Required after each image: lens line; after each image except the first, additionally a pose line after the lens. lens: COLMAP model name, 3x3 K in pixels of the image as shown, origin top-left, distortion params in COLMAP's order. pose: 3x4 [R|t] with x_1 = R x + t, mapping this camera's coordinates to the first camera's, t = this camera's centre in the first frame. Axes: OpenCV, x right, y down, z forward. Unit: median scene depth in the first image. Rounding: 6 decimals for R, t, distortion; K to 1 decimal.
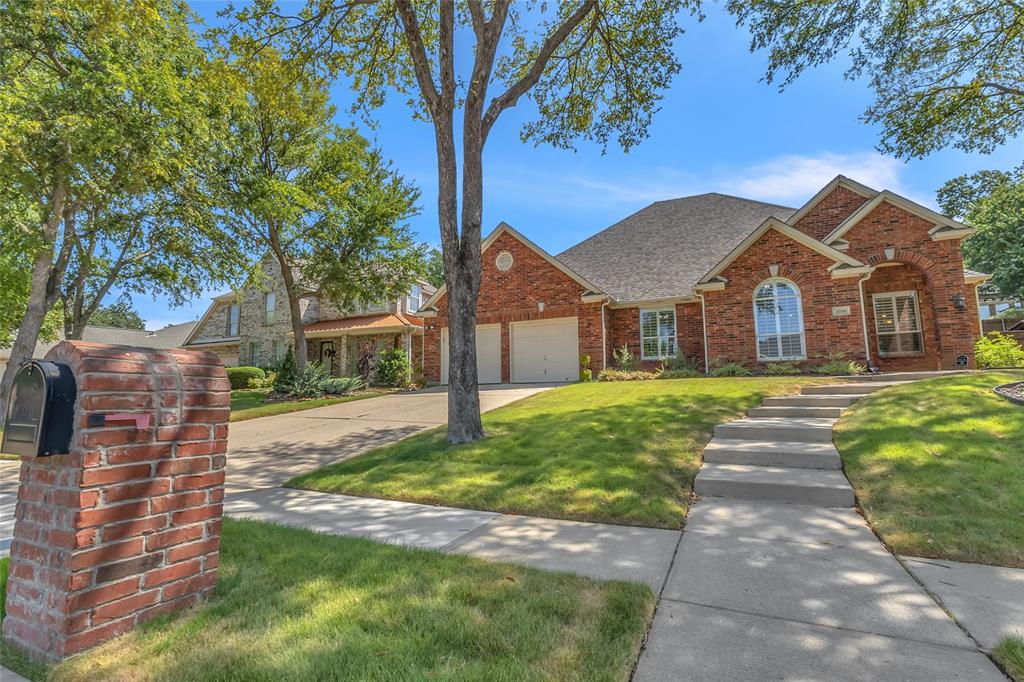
lens RADIAL K [[484.3, 0, 513.2], [0, 484.3, 341.4], [0, 0, 1]] dist [0.019427, -0.000315]
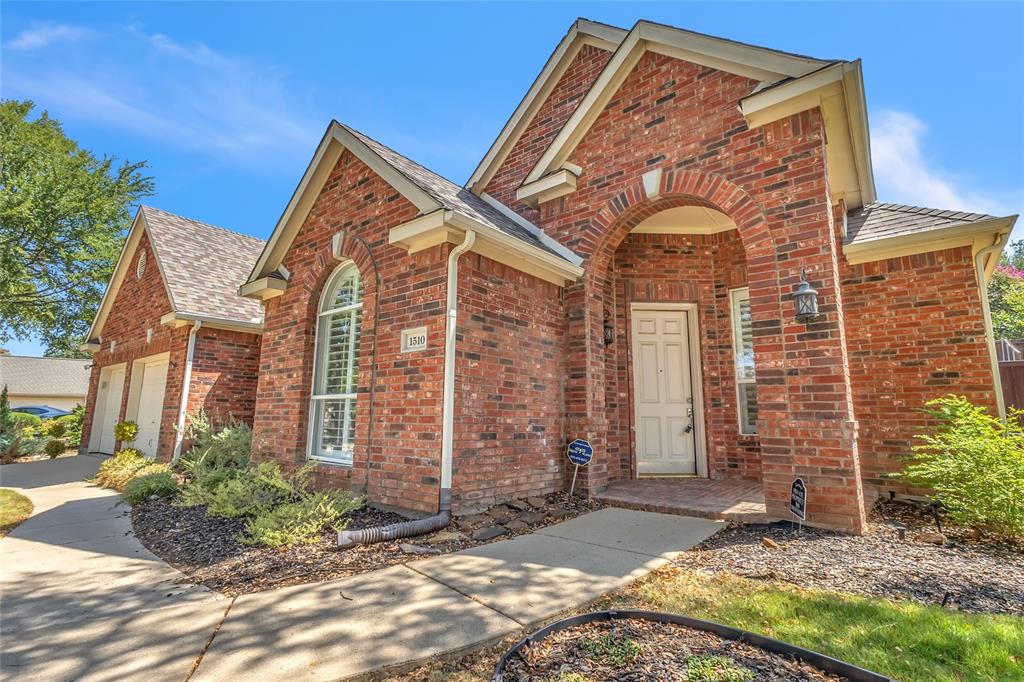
lens RADIAL K [[484.3, 0, 509.8], [0, 484.3, 341.8], [0, 0, 1]] dist [0.019427, -0.000315]
pose [[0.966143, -0.020402, -0.257199, 0.733452], [0.012264, 0.999373, -0.033203, -0.042592], [0.257715, 0.028925, 0.965788, 0.592292]]
